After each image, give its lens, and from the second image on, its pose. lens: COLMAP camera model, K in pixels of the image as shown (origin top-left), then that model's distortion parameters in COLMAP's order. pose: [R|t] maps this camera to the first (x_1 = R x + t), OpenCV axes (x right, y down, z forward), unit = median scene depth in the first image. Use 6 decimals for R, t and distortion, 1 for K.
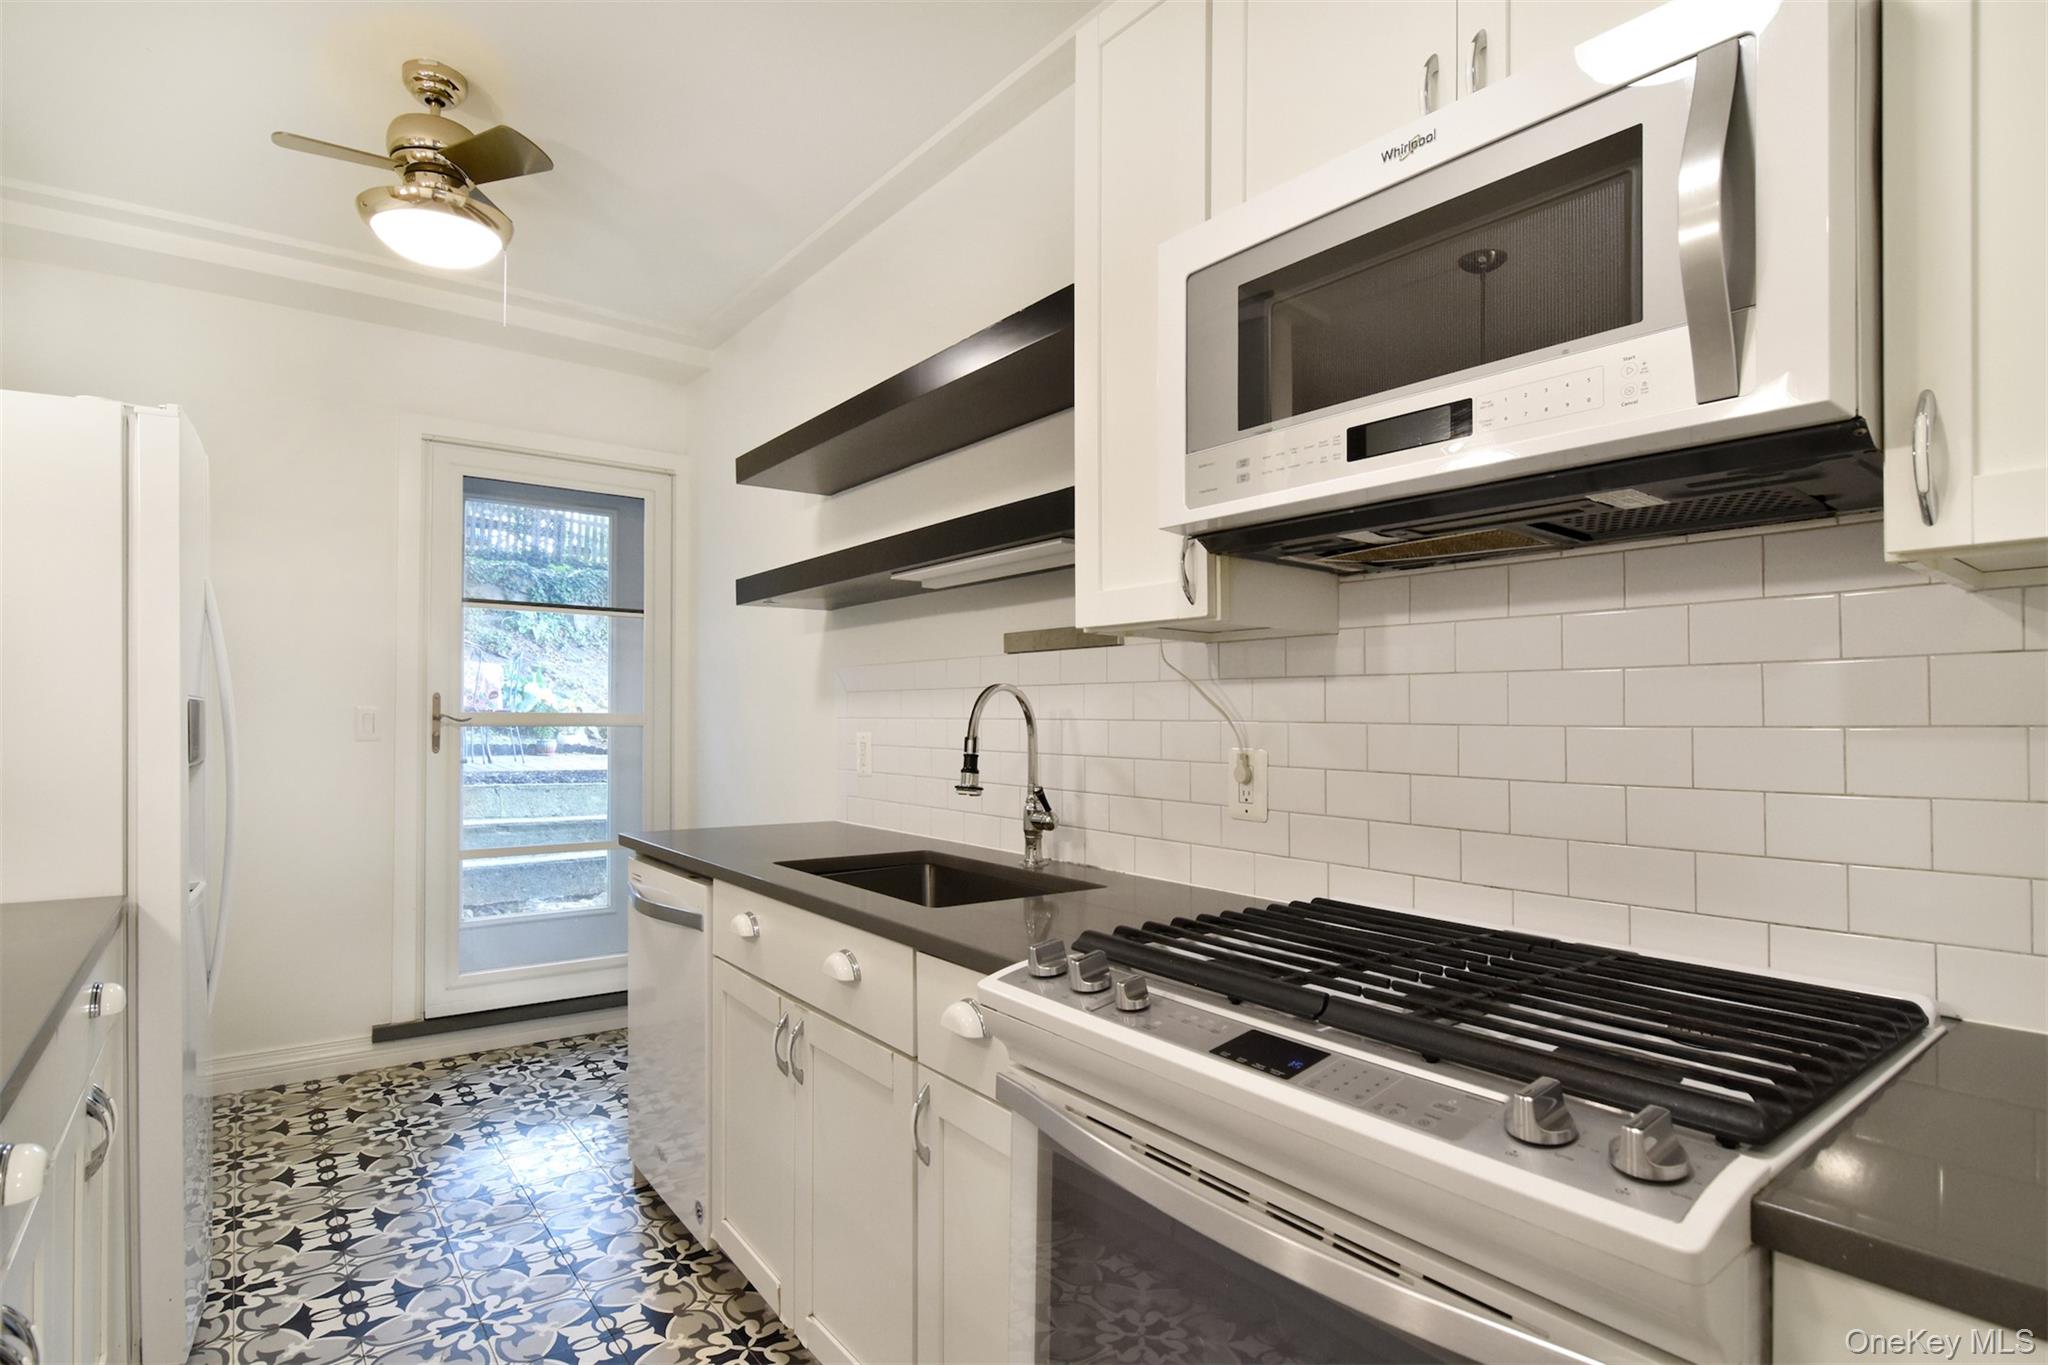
lens RADIAL K [[1077.4, 0, 1024.0], [0, 1077.4, 682.5], [0, 0, 1]] dist [0.001778, 0.000263]
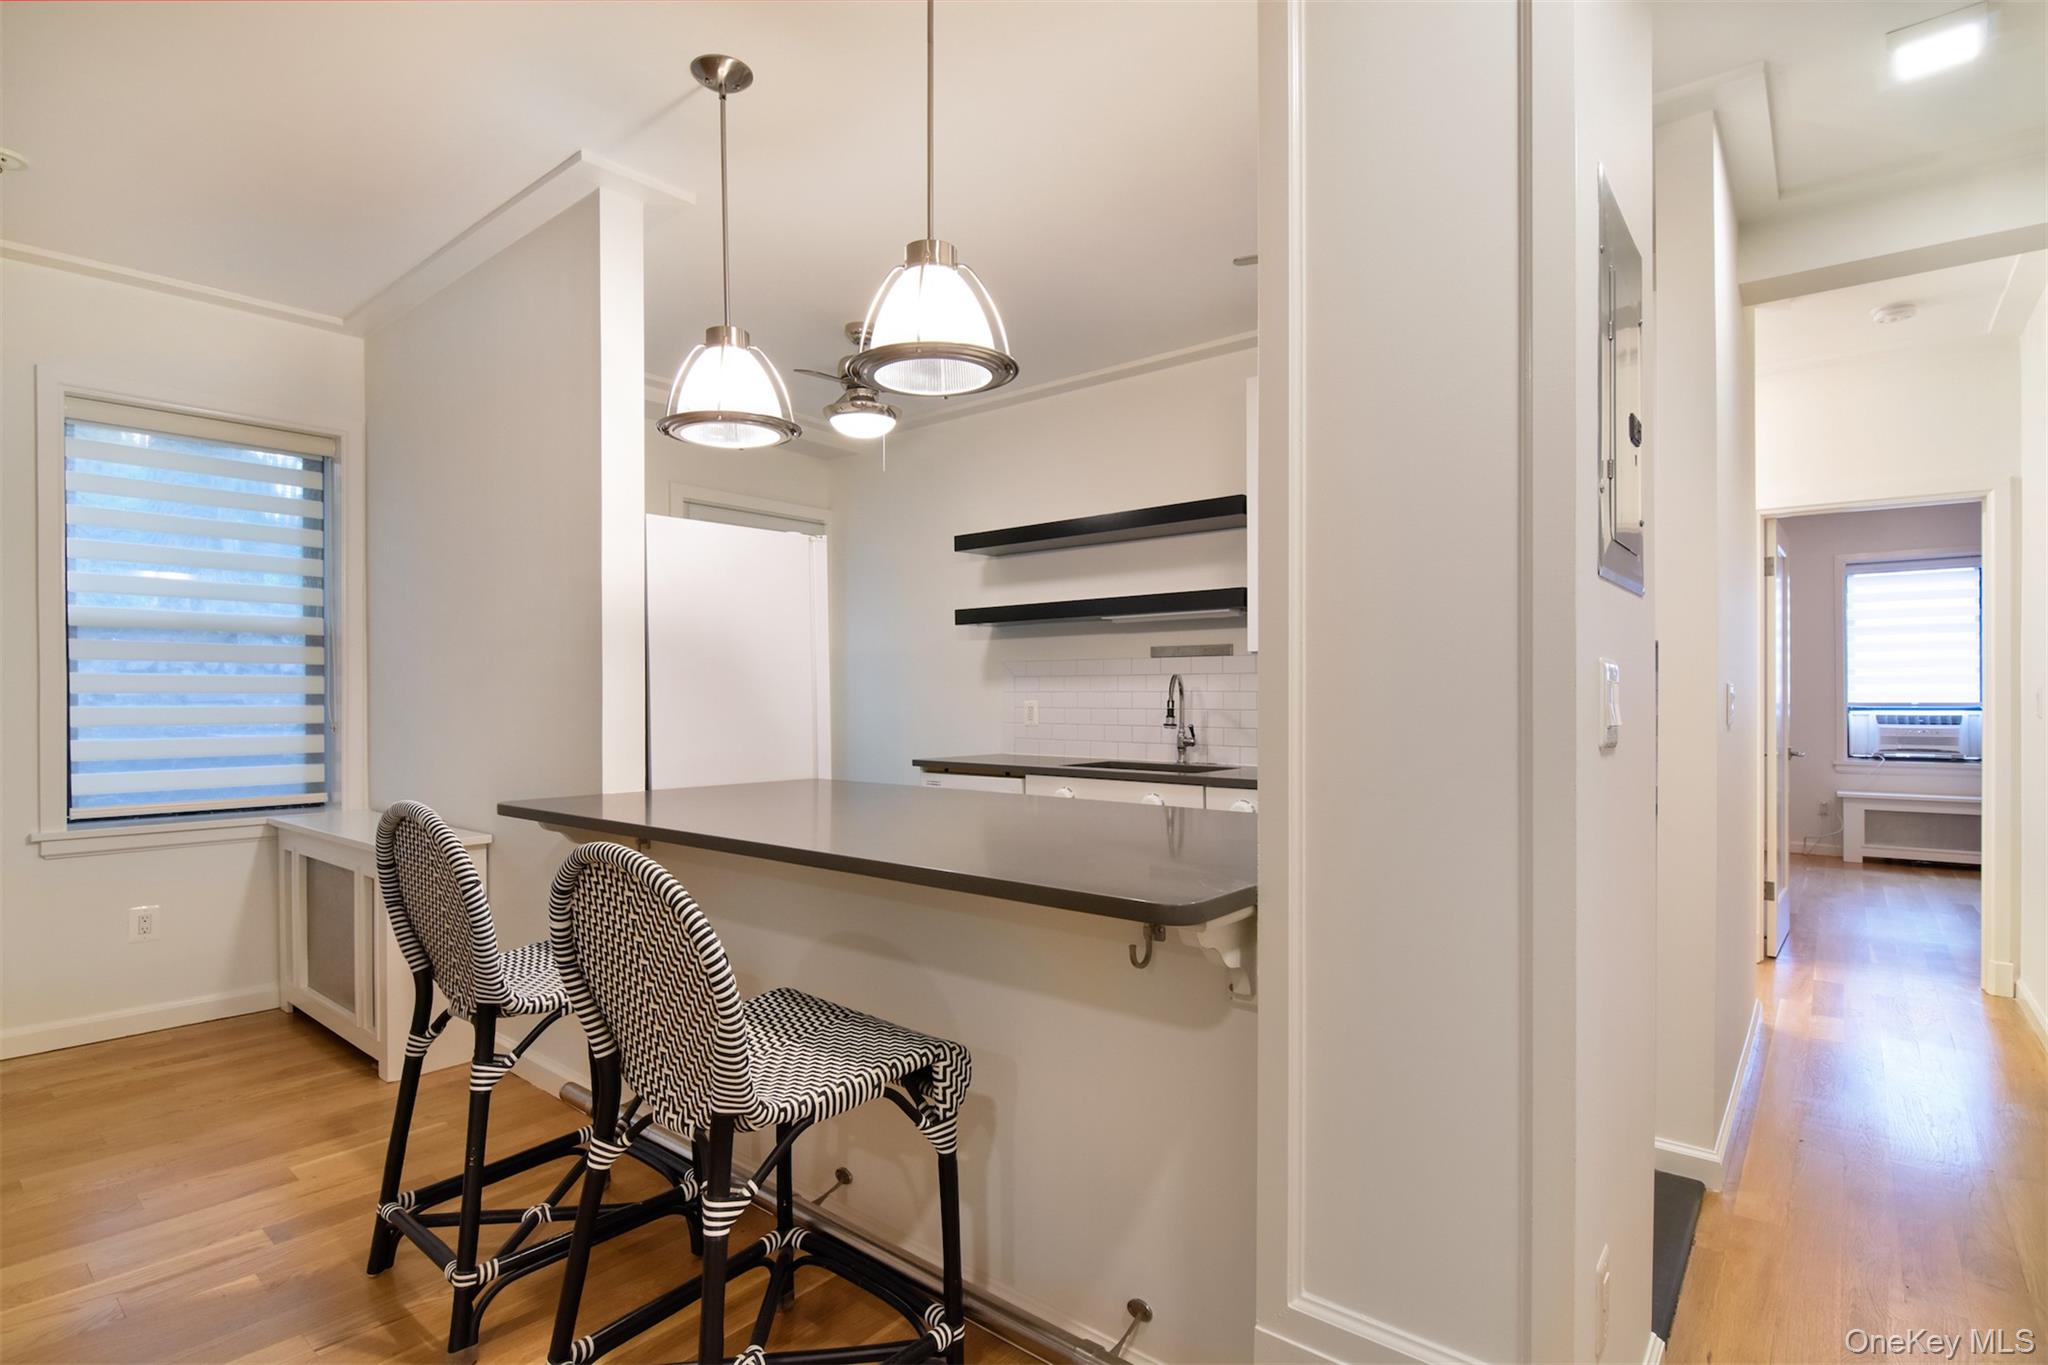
lens RADIAL K [[998.6, 0, 1023.5], [0, 998.6, 699.2], [0, 0, 1]] dist [-0.016055, 0.000148]
pose [[0.976771, -0.004656, 0.214236, -0.732121], [-0.003431, 0.999296, 0.037360, -0.021564], [-0.214259, -0.037228, 0.976067, -0.801338]]
